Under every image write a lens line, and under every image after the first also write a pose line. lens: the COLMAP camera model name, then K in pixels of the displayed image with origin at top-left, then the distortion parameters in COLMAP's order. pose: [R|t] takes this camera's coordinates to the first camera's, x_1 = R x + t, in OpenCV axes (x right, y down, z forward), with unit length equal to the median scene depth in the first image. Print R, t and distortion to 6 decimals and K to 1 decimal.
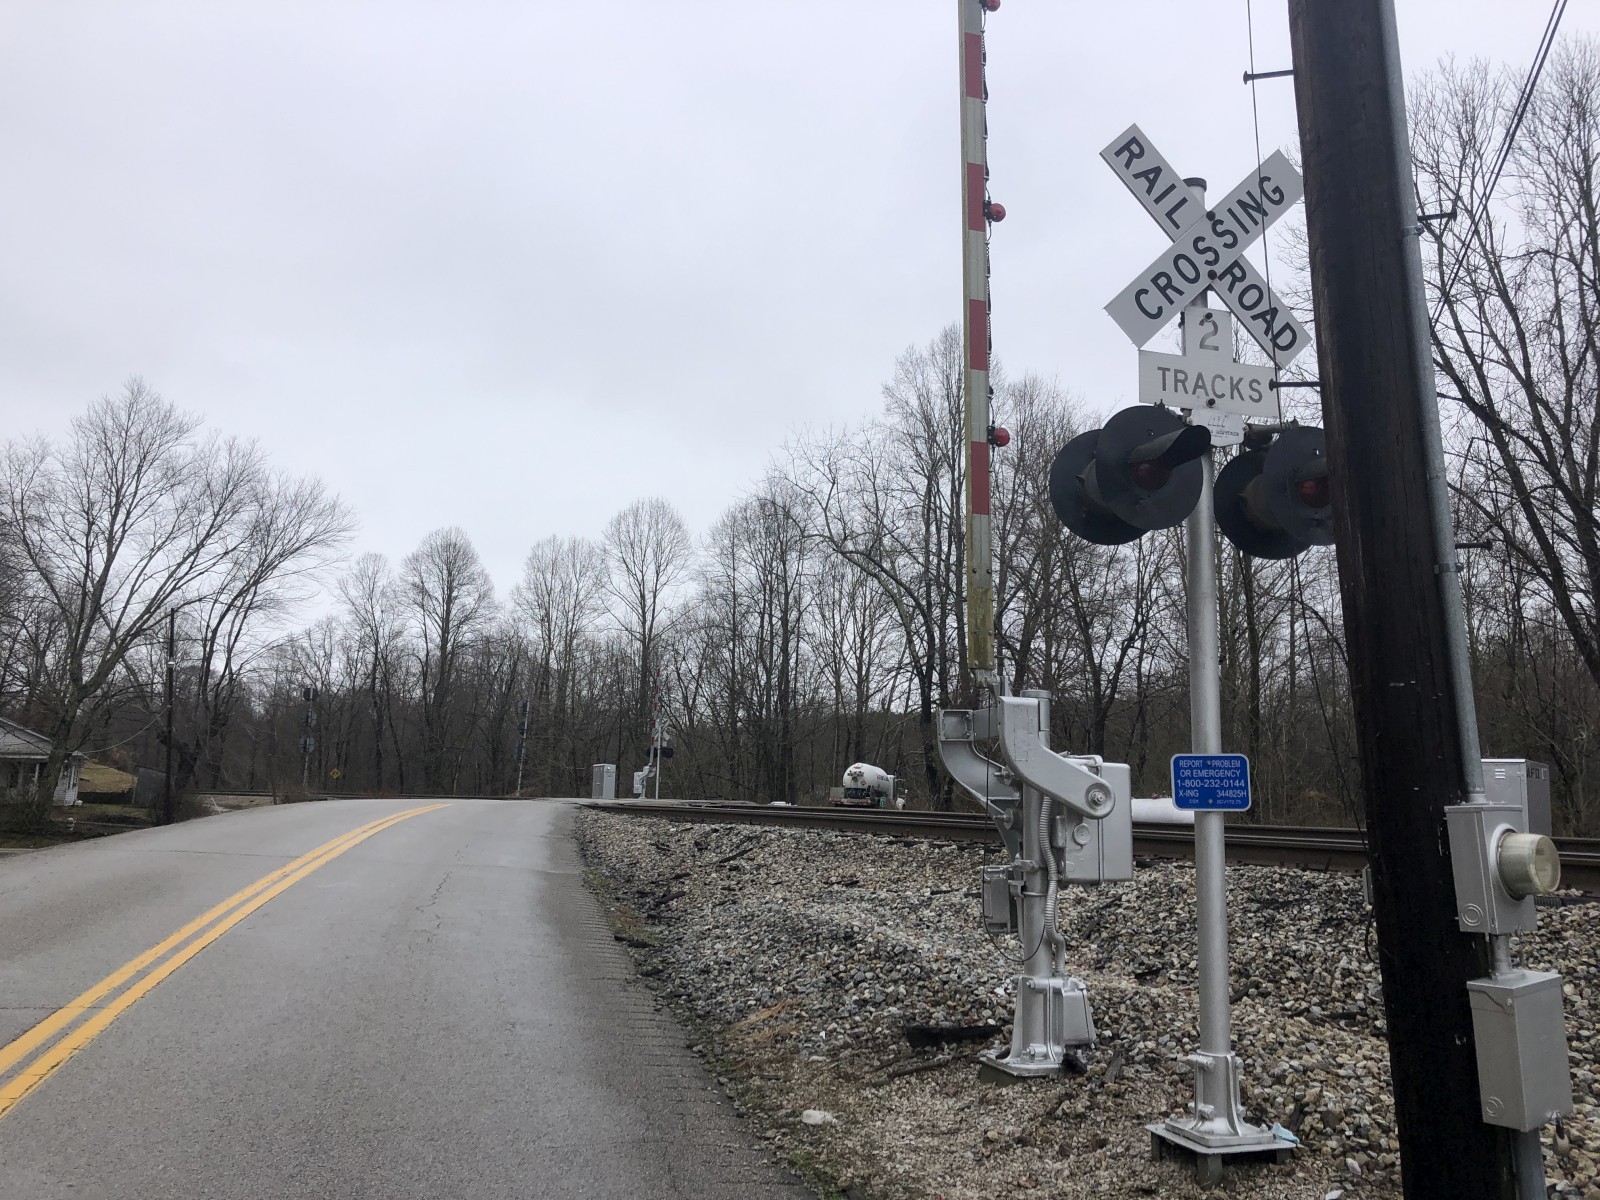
lens RADIAL K [[1428.1, 0, 797.6], [0, 1428.1, 552.1], [0, 0, 1]] dist [0.080776, -0.108269]
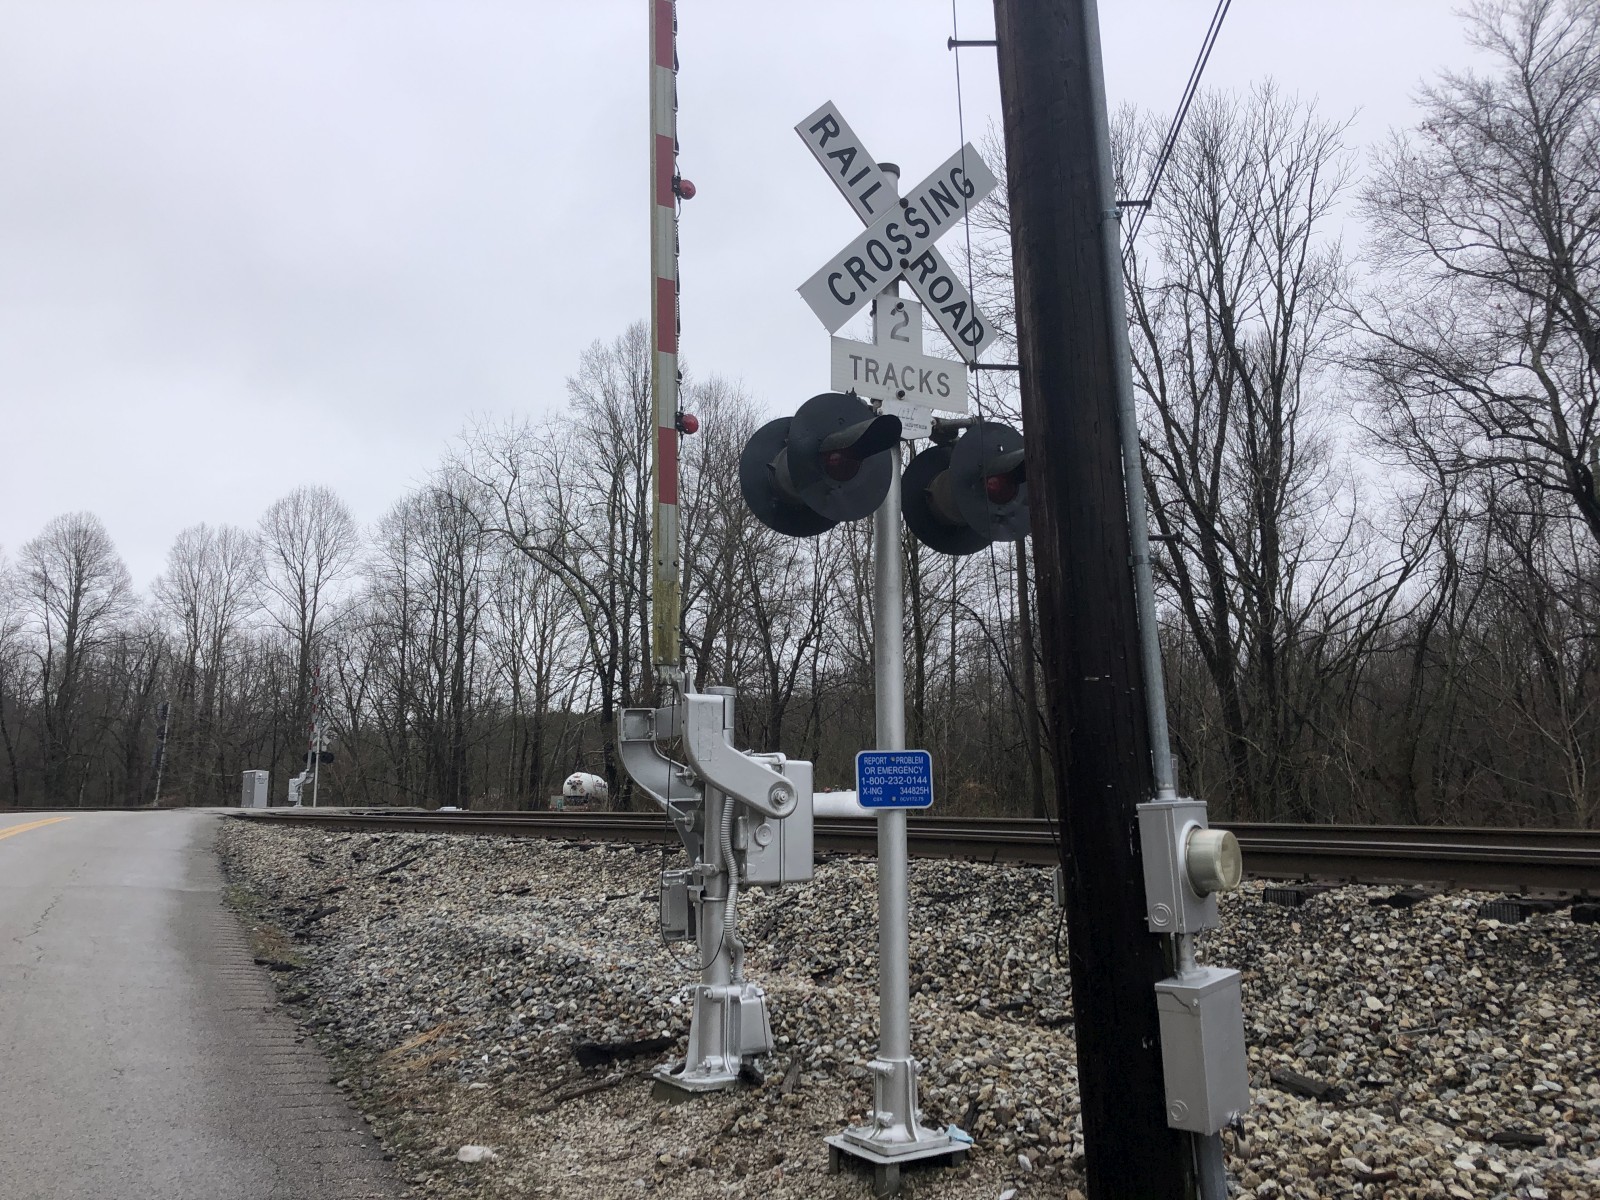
lens RADIAL K [[1416.8, 0, 798.3], [0, 1416.8, 568.6], [0, 0, 1]] dist [0.207834, -0.635265]
pose [[0.975476, 0.015496, 0.219559, 0.004434], [-0.018081, 0.999789, 0.009771, 0.004789], [-0.219361, -0.013502, 0.975550, 0.041247]]
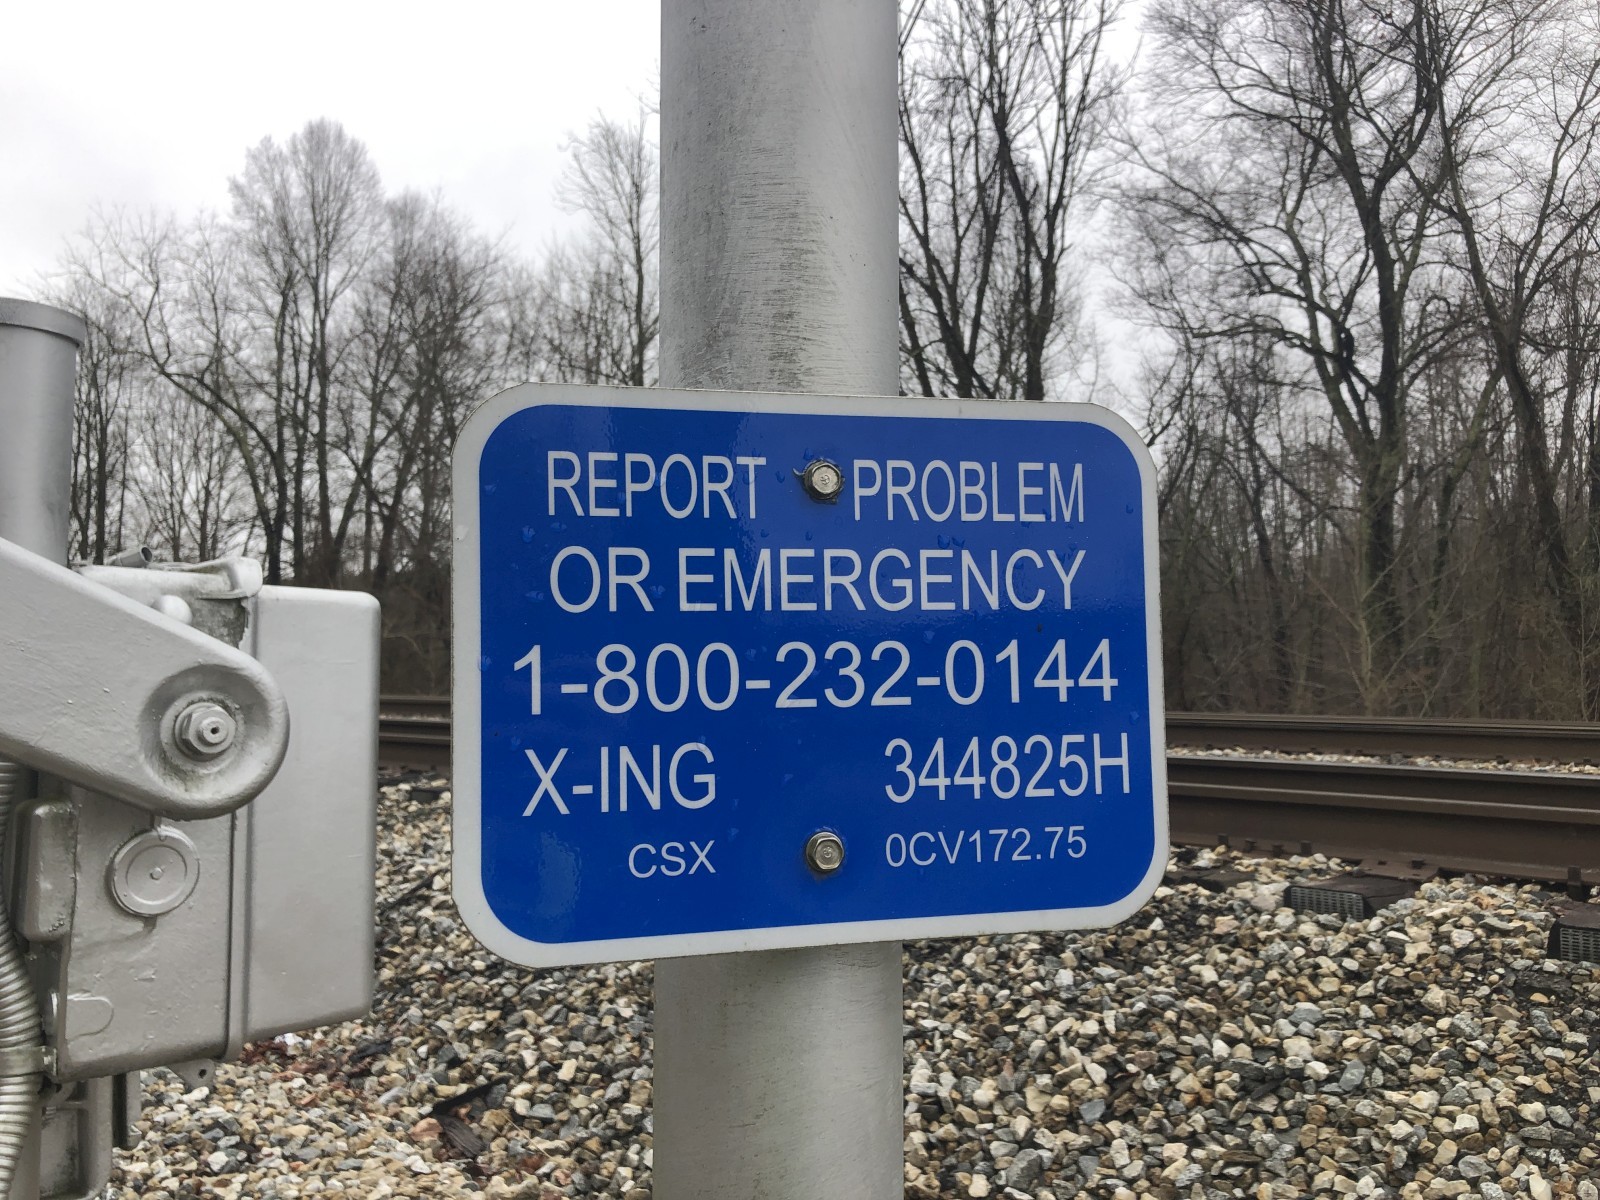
lens RADIAL K [[1407.2, 0, 793.5], [0, 1407.2, 570.1], [0, 0, 1]] dist [-0.063030, 0.156689]
pose [[0.912482, 0.014046, 0.408875, 0.147686], [-0.055372, 0.994454, 0.089411, 0.087566], [-0.405352, -0.104226, 0.908200, 0.552494]]
